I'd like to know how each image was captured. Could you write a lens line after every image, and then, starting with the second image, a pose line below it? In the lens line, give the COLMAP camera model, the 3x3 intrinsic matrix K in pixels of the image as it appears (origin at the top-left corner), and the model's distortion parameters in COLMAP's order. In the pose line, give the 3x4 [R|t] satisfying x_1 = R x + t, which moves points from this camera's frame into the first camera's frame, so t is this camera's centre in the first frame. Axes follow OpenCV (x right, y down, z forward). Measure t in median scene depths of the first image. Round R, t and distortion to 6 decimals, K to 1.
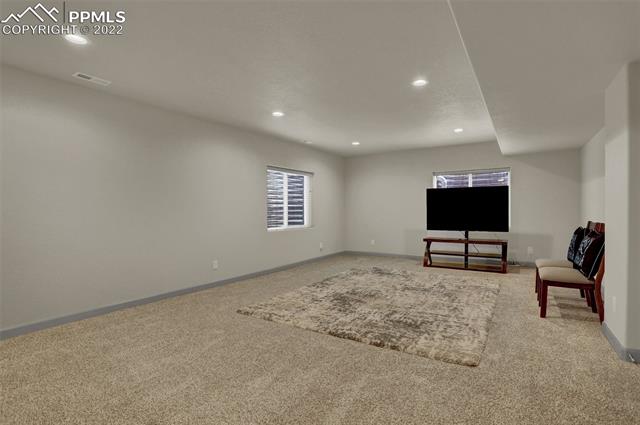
lens RADIAL K [[313.6, 0, 320.0], [0, 313.6, 212.5], [0, 0, 1]] dist [-0.051512, 0.000376]
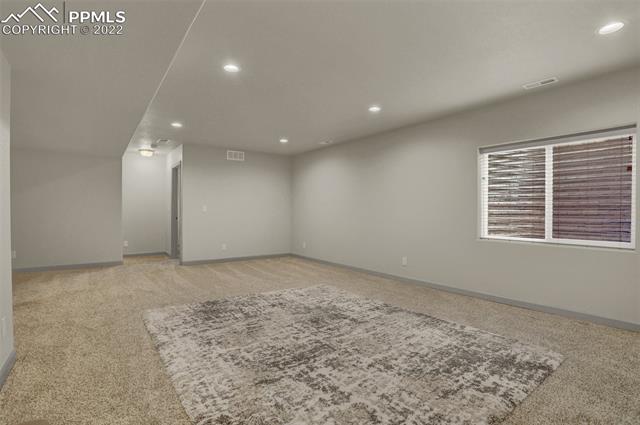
lens RADIAL K [[313.6, 0, 320.0], [0, 313.6, 212.5], [0, 0, 1]] dist [-0.051512, 0.000376]
pose [[-0.349084, 0.010482, -0.937033, 0.893185], [-0.004874, 0.999904, 0.013001, -0.011976], [0.937079, 0.009105, -0.348999, 1.297731]]
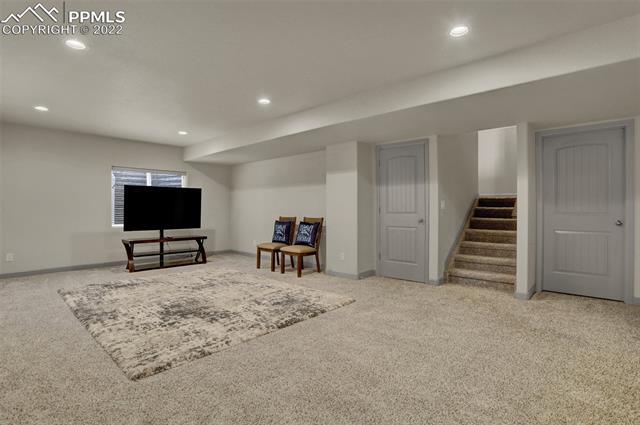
lens RADIAL K [[313.6, 0, 320.0], [0, 313.6, 212.5], [0, 0, 1]] dist [-0.051512, 0.000376]
pose [[0.166140, -0.000175, 0.986102, -0.679245], [0.003535, 0.999994, -0.000418, 0.008163], [-0.986096, 0.003555, 0.166140, 0.497080]]
